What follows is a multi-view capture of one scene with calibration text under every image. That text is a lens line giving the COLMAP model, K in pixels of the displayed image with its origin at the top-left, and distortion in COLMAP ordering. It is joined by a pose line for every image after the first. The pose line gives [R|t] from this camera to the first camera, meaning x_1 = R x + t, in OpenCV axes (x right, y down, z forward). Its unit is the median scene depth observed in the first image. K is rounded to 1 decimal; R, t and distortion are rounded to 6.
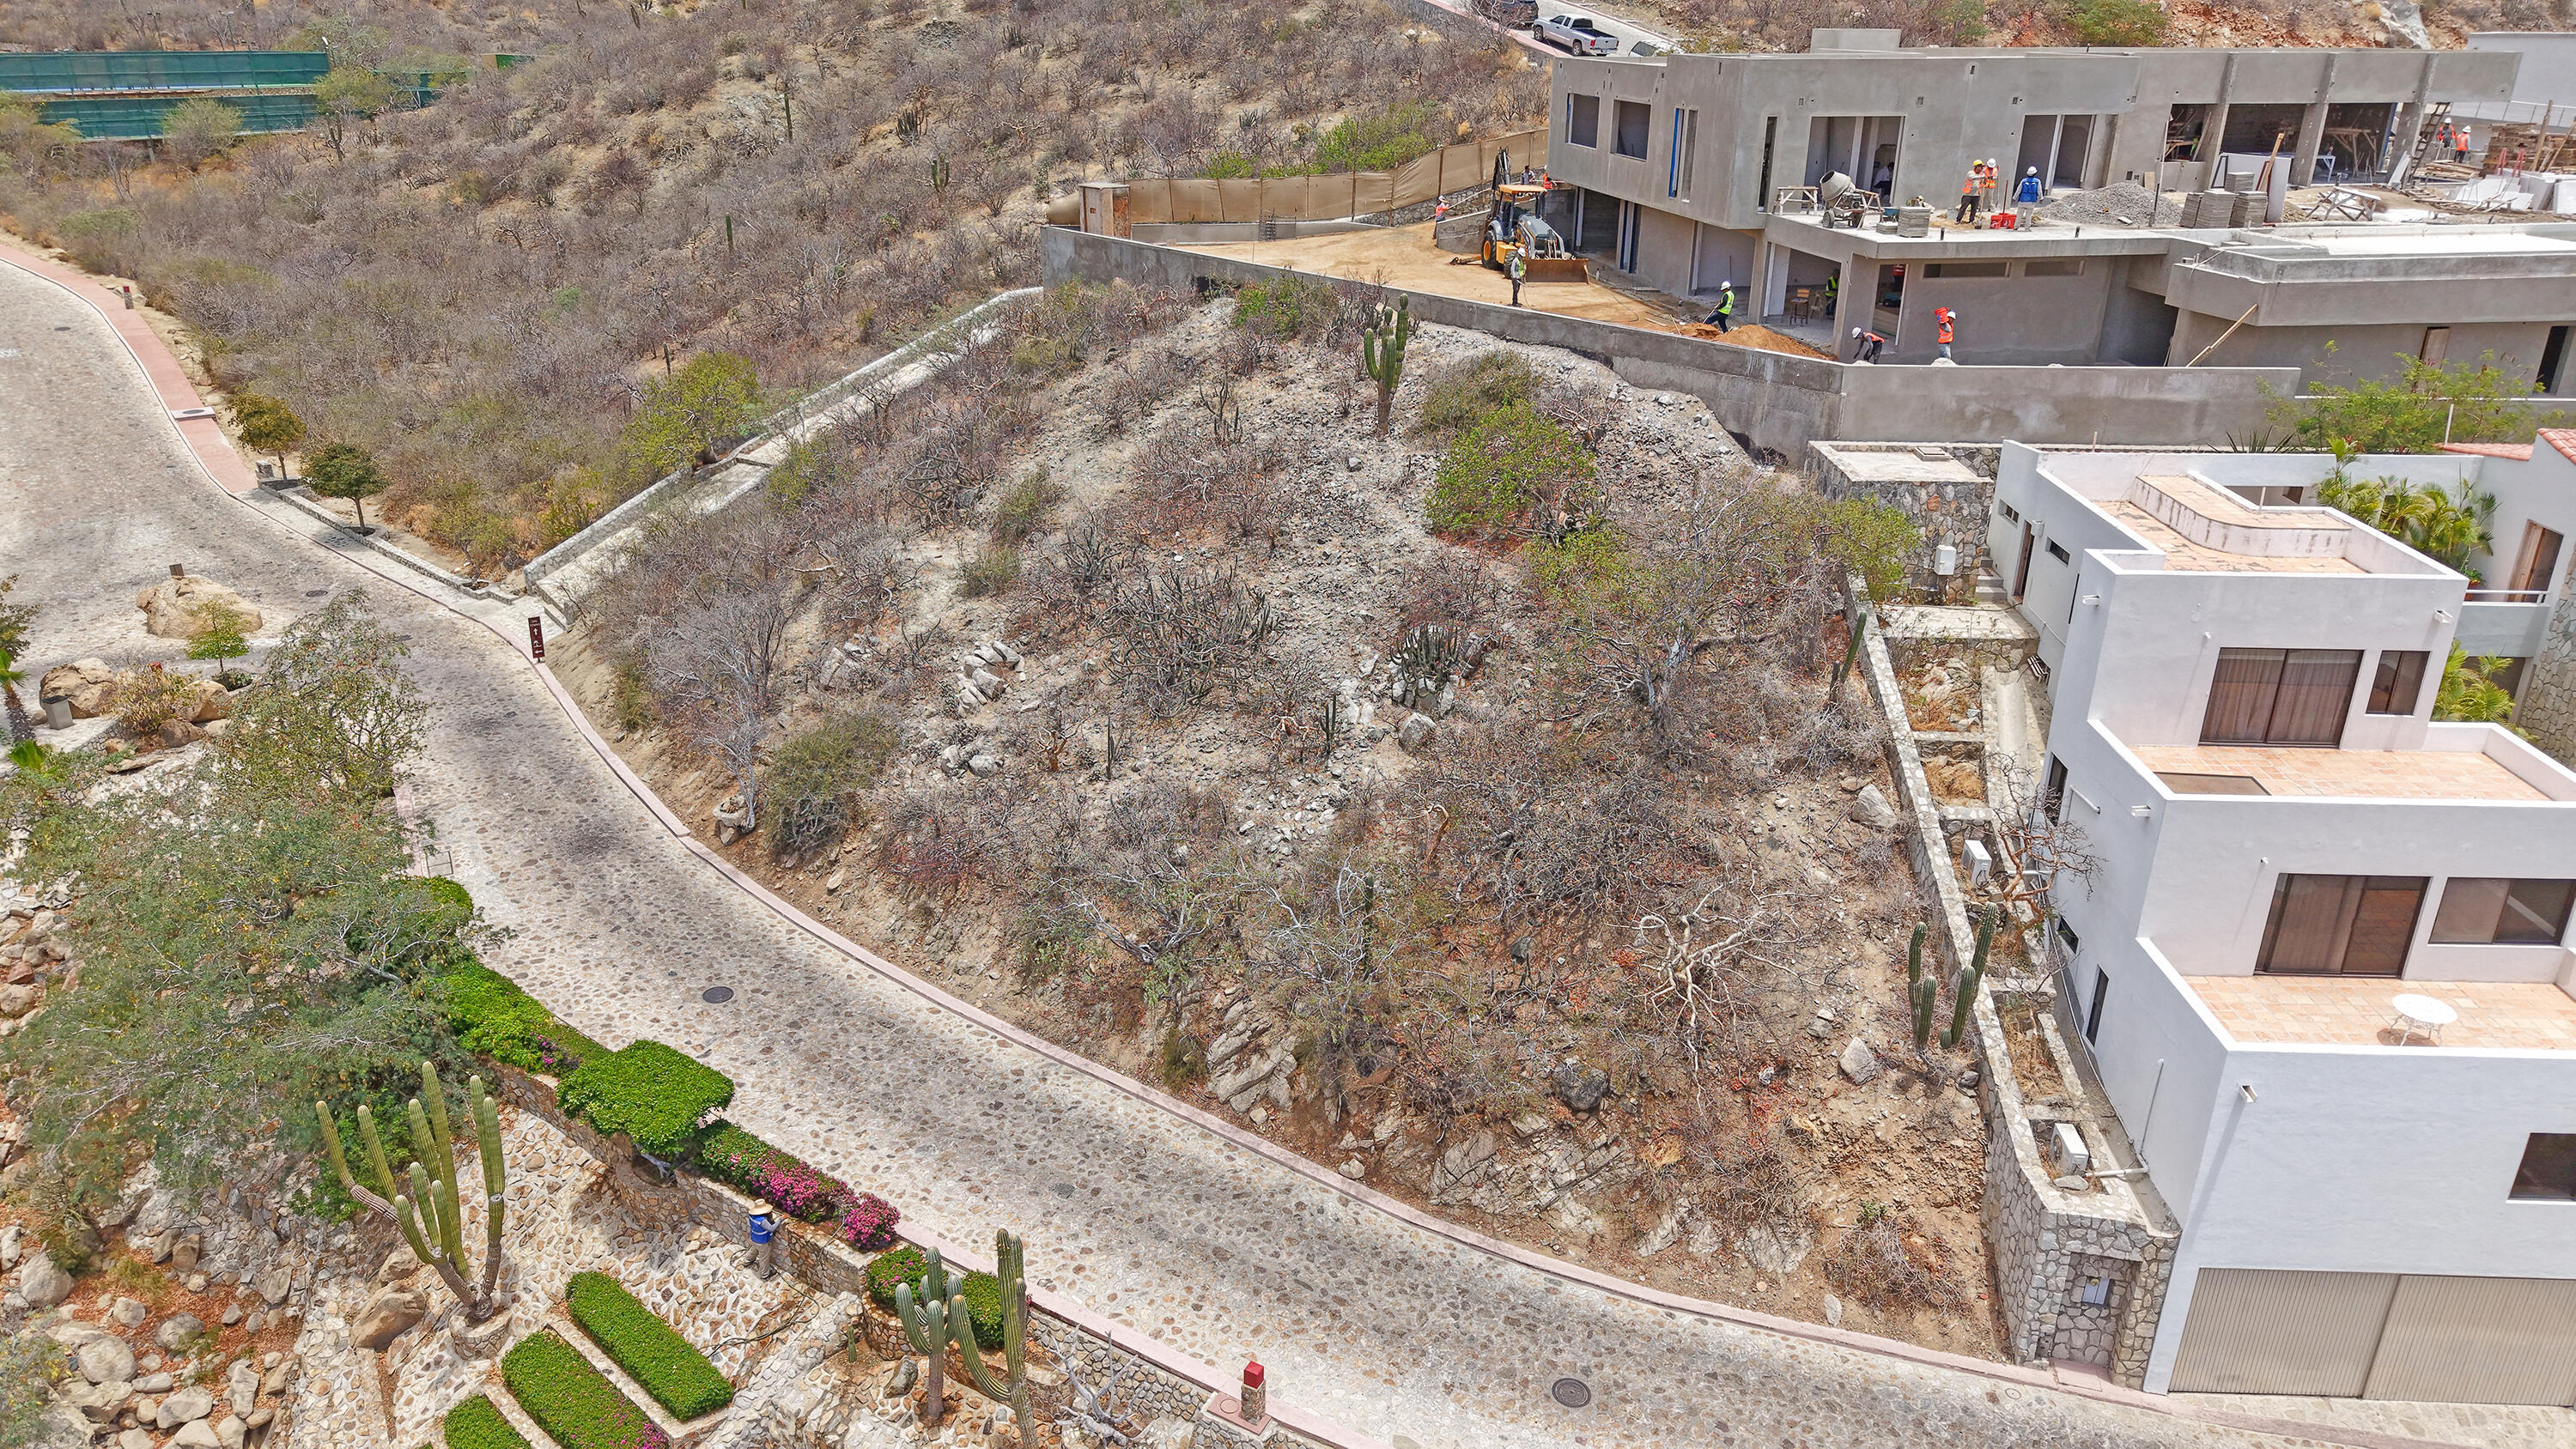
lens RADIAL K [[1736.0, 0, 1296.3], [0, 1736.0, 753.5], [0, 0, 1]] dist [0.002722, -0.003276]
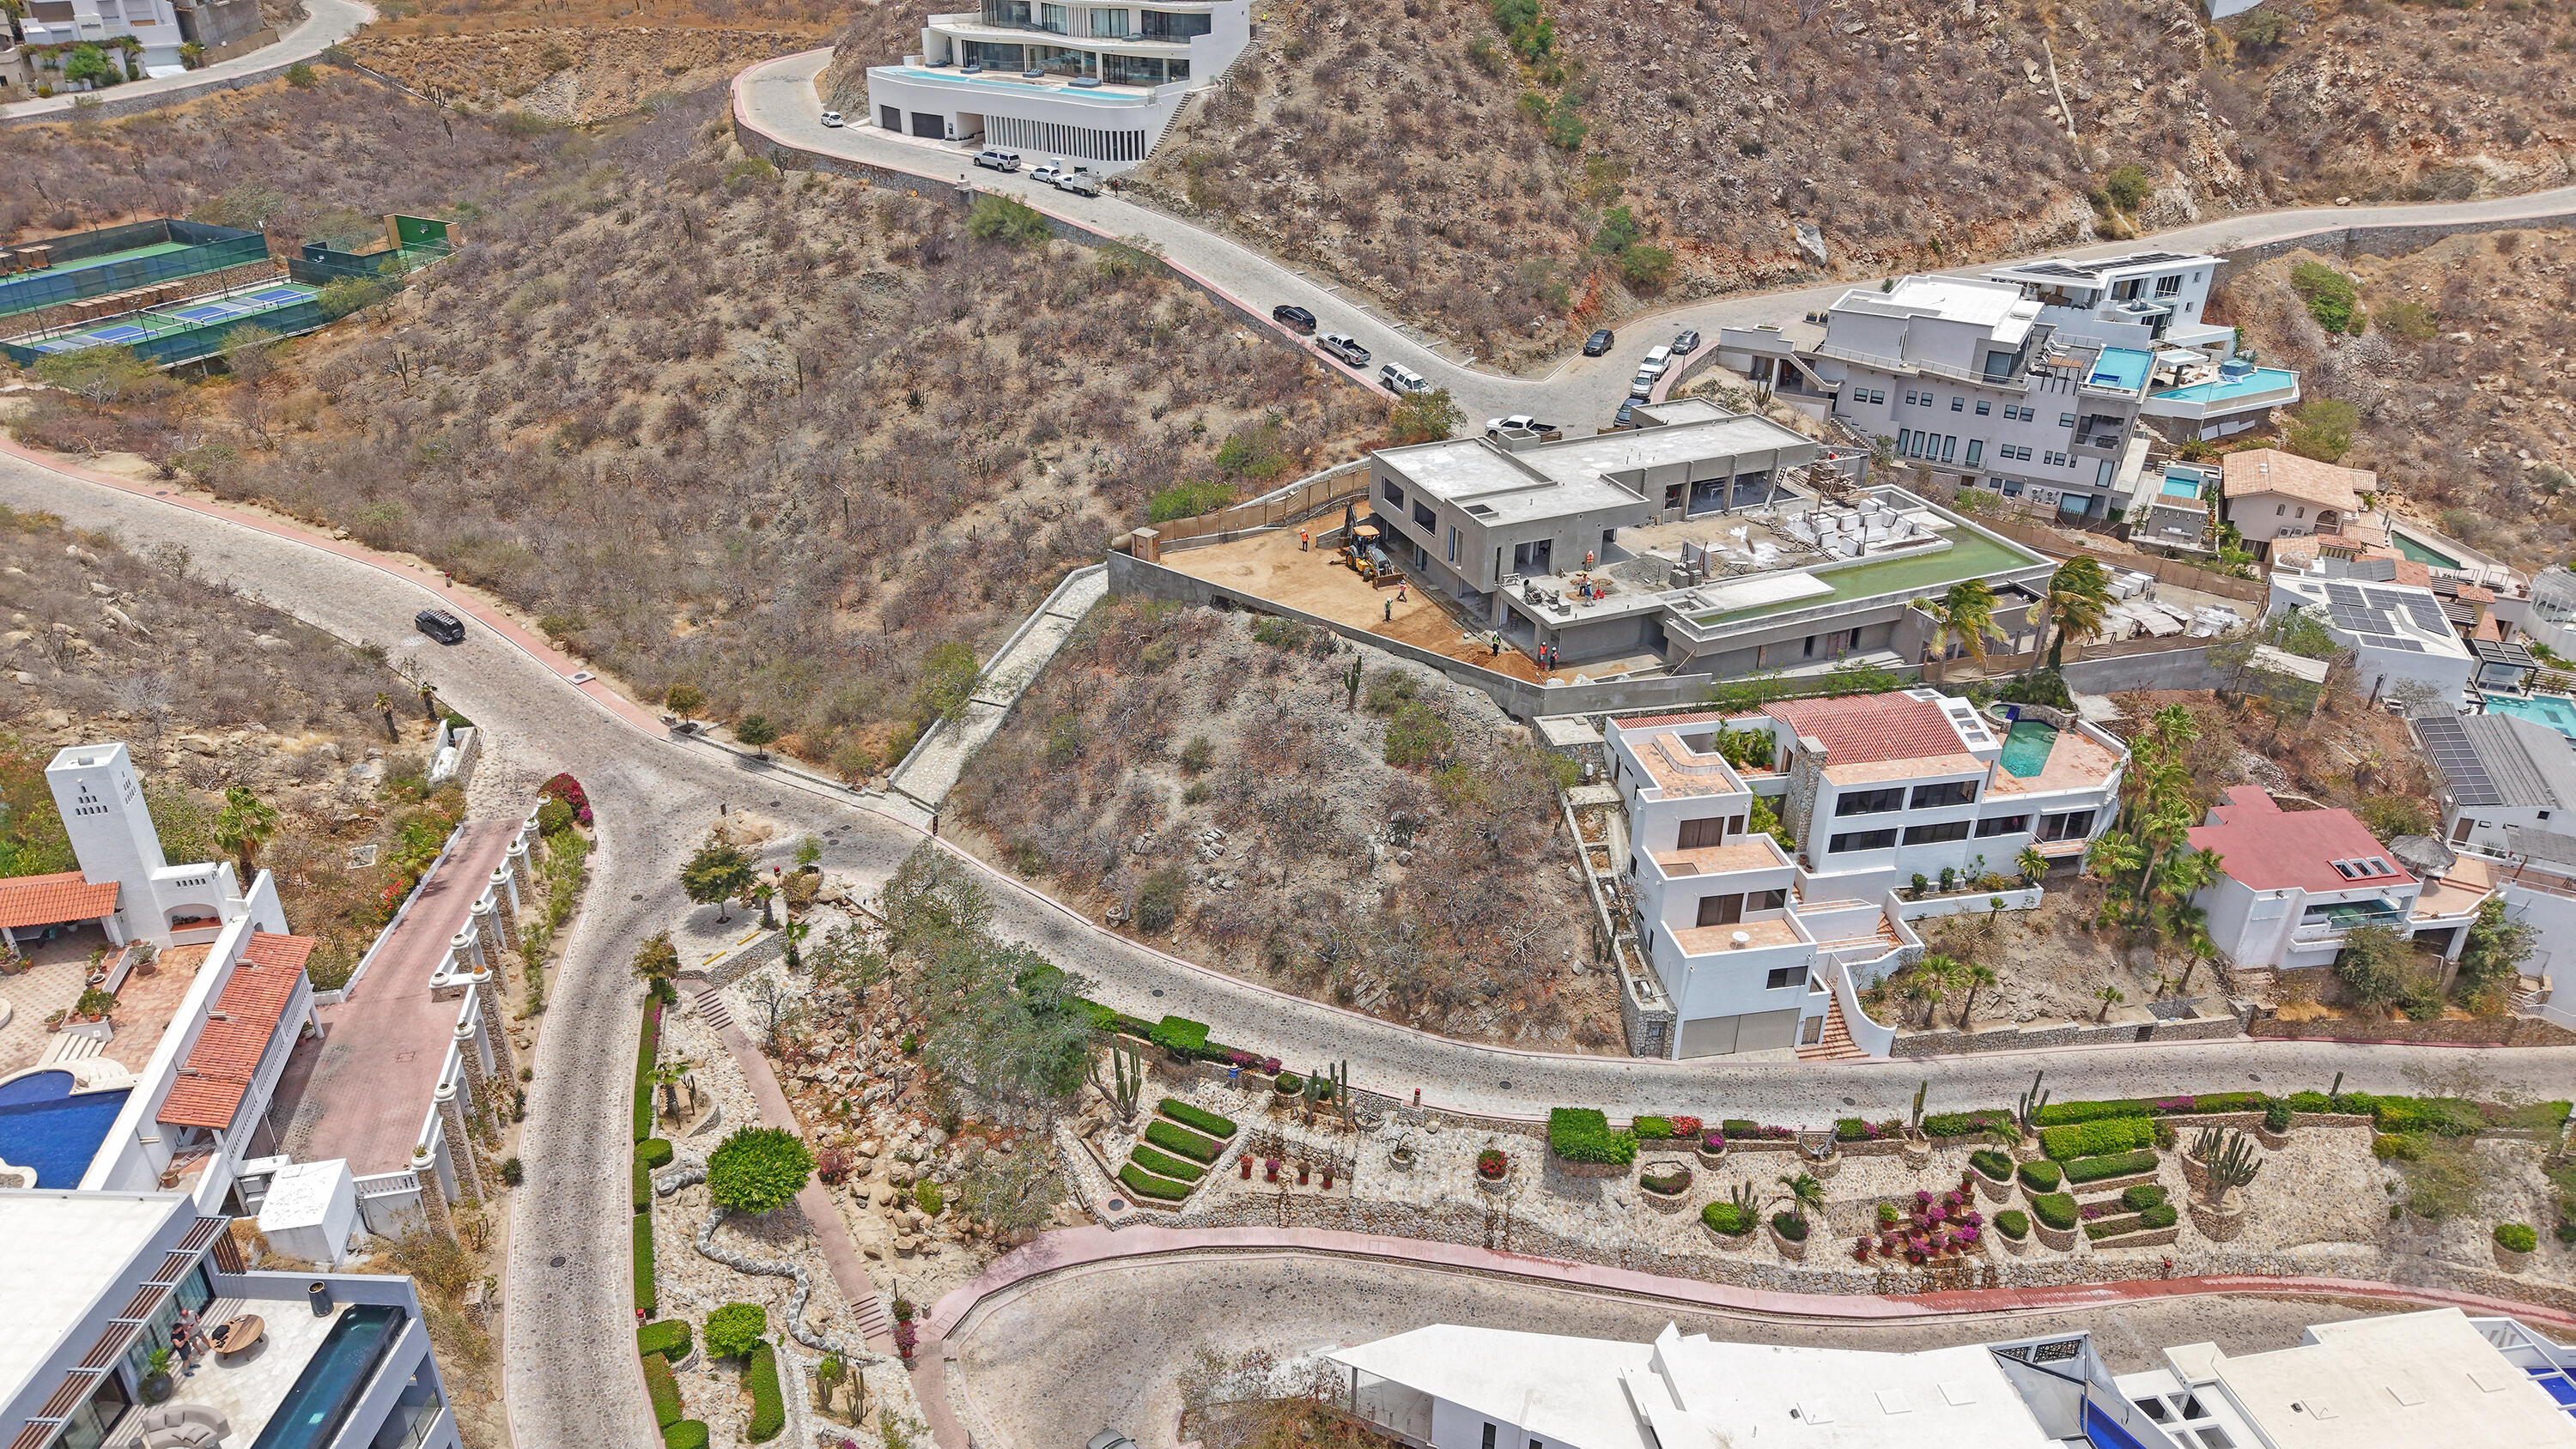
lens RADIAL K [[1722.1, 0, 1312.9], [0, 1722.1, 735.7], [0, 0, 1]] dist [0.050956, -0.051358]
pose [[0.971544, -0.102317, 0.213619, -0.695070], [0.083989, 0.992098, 0.093202, -0.519986], [-0.221467, -0.072608, 0.972461, -1.712696]]
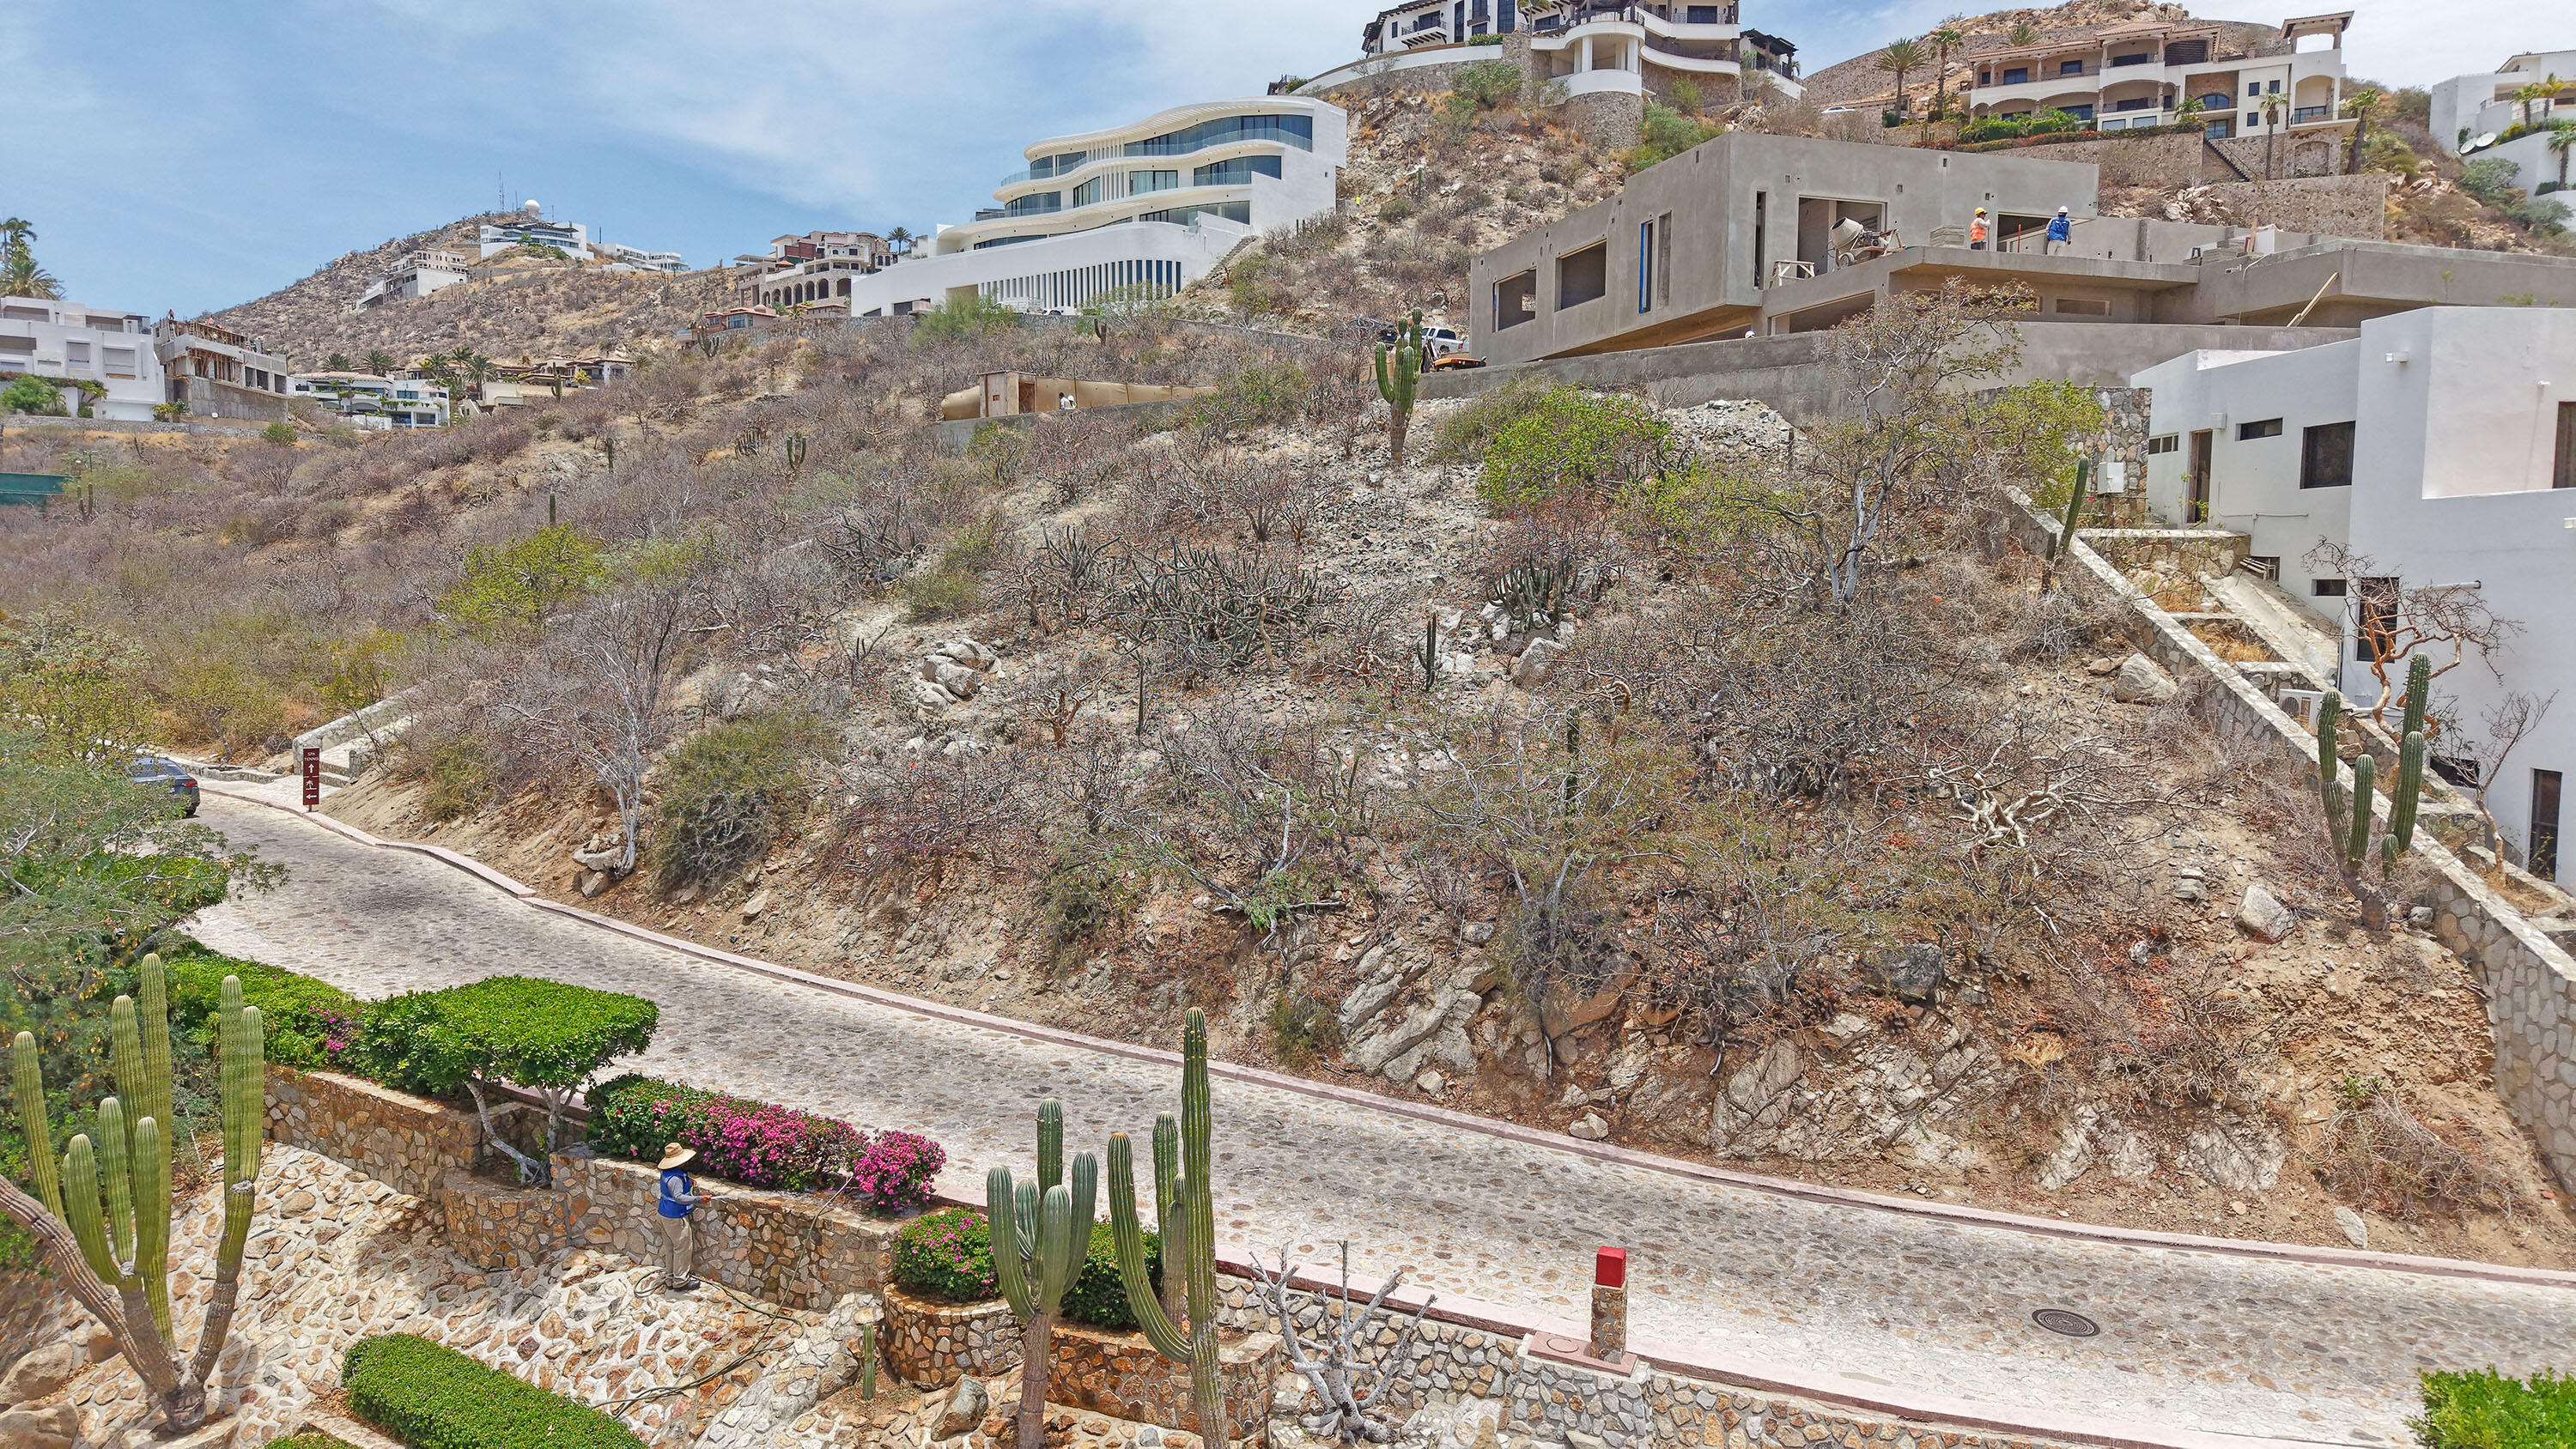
lens RADIAL K [[1736.0, 0, 1296.3], [0, 1736.0, 753.5], [0, 0, 1]] dist [0.002722, -0.003276]
pose [[0.990316, -0.016709, 0.137825, -0.172396], [0.057777, 0.952283, -0.299698, 0.296980], [-0.126240, 0.304759, 0.944026, 0.328566]]
